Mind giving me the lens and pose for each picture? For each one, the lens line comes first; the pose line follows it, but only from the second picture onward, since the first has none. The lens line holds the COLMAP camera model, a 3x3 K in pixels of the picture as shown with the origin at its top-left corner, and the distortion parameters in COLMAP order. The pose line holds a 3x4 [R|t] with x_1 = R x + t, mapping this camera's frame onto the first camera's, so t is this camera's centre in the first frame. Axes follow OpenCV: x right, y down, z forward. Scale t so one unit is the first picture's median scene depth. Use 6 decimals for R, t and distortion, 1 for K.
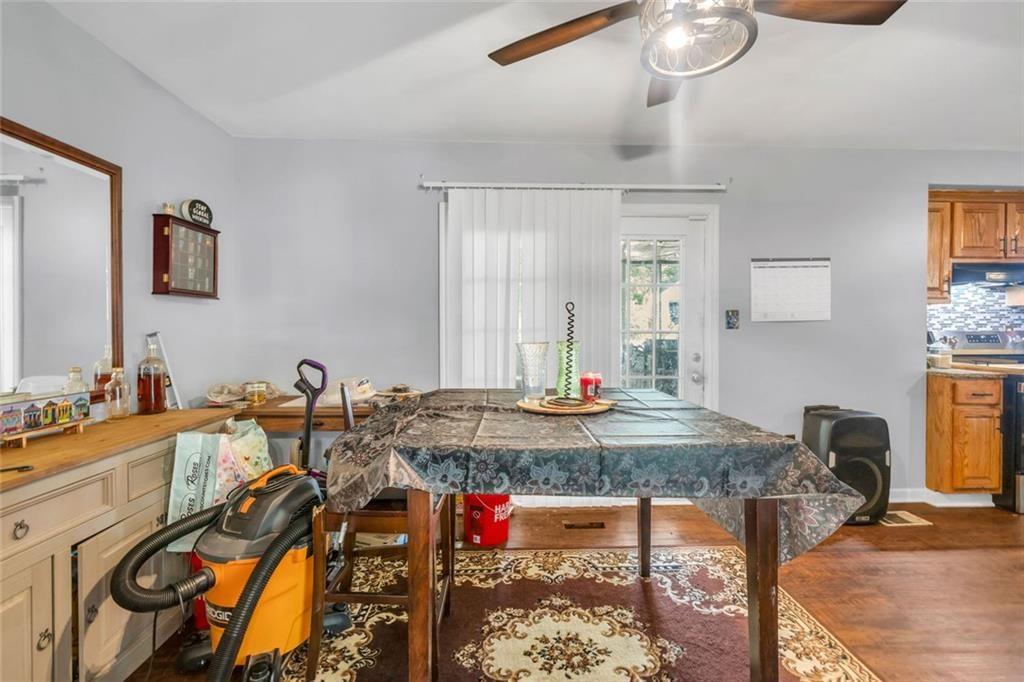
lens RADIAL K [[437.7, 0, 513.3], [0, 437.7, 332.7], [0, 0, 1]] dist [-0.000014, 0.000232]
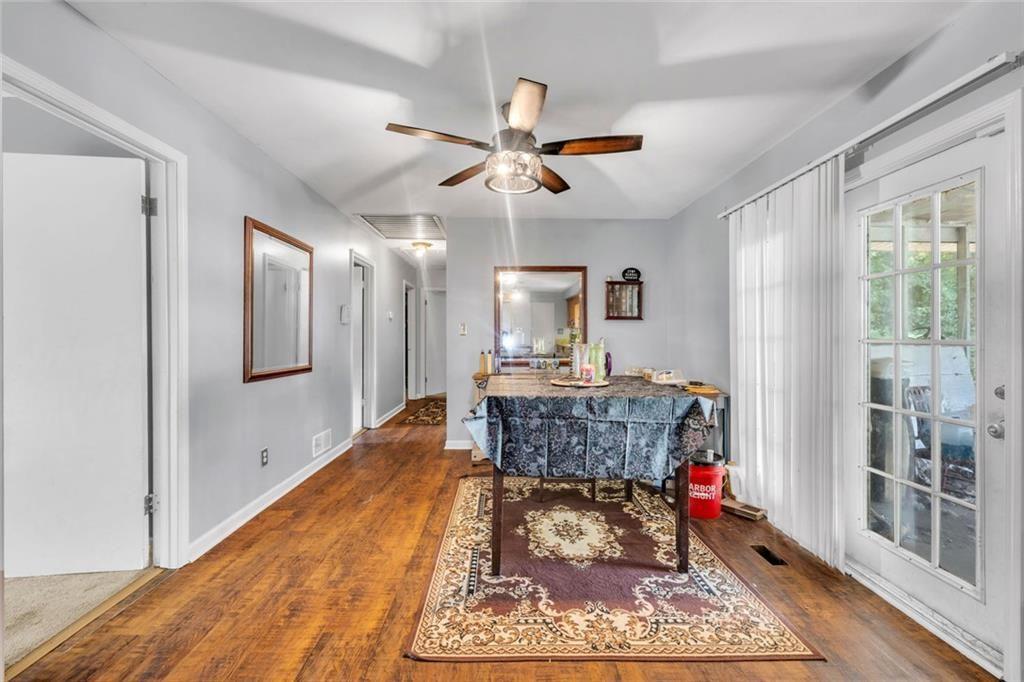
lens RADIAL K [[437.7, 0, 513.3], [0, 437.7, 332.7], [0, 0, 1]] dist [-0.000014, 0.000232]
pose [[-0.010822, -0.009070, -0.999900, 1.384395], [-0.014230, 0.999859, -0.008916, -0.000421], [0.999840, 0.014132, -0.010949, 0.616741]]
